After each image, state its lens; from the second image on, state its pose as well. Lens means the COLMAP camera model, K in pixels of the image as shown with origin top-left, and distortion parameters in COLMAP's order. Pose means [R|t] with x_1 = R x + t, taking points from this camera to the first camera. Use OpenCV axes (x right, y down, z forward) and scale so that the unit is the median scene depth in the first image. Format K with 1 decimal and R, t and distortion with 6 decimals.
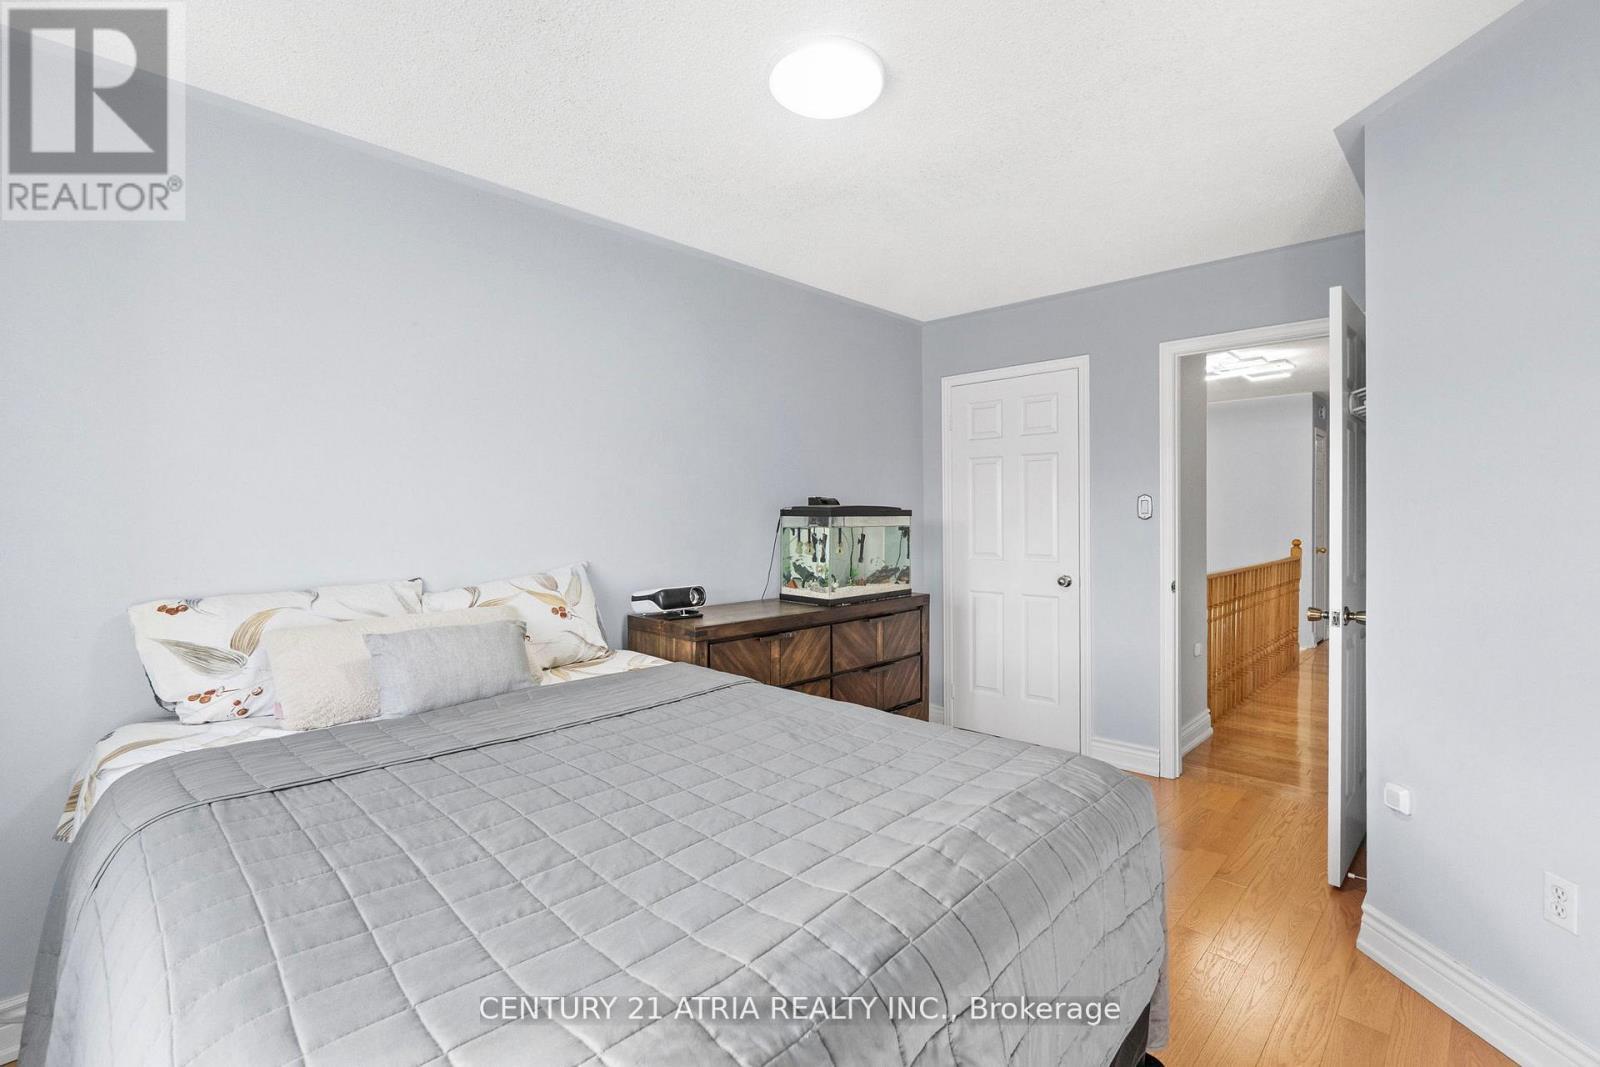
lens RADIAL K [[730.9, 0, 800.0], [0, 730.9, 533.5], [0, 0, 1]] dist [-0.000973, -0.000176]
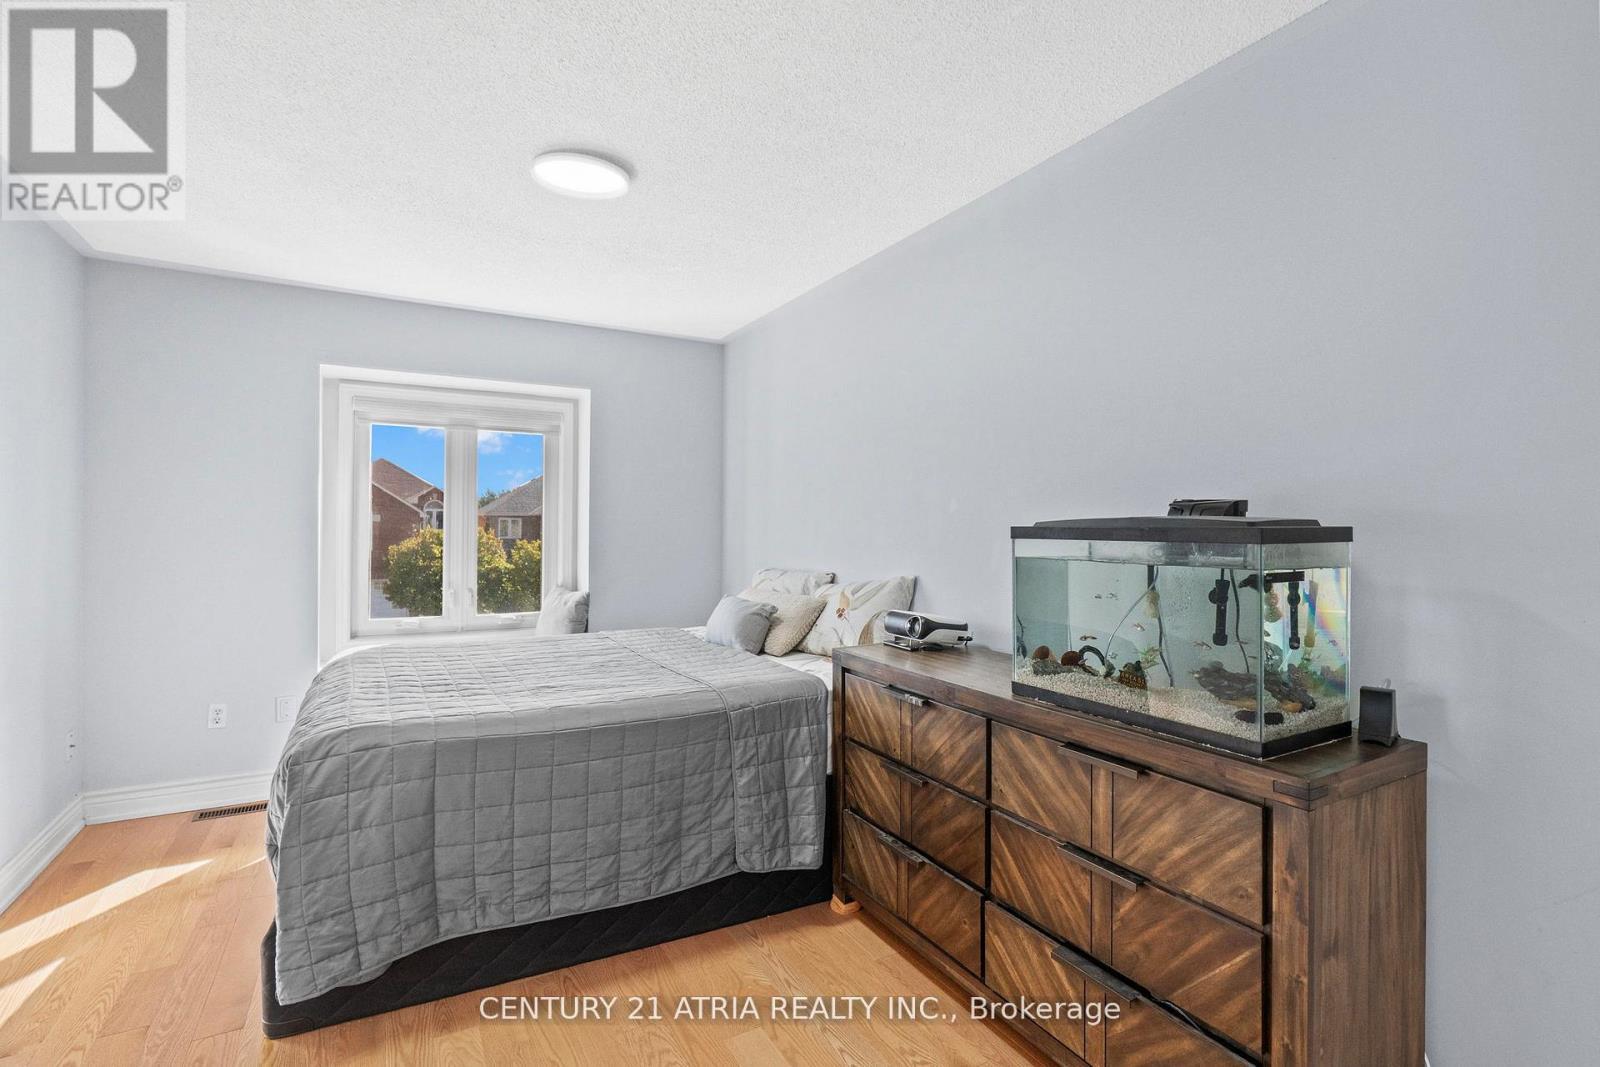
lens RADIAL K [[730.9, 0, 800.0], [0, 730.9, 533.5], [0, 0, 1]] dist [-0.000973, -0.000176]
pose [[-0.342115, 0.007483, -0.939628, 0.632757], [-0.005792, 0.999932, 0.010072, -0.032470], [0.939640, 0.008888, -0.342048, 1.015345]]
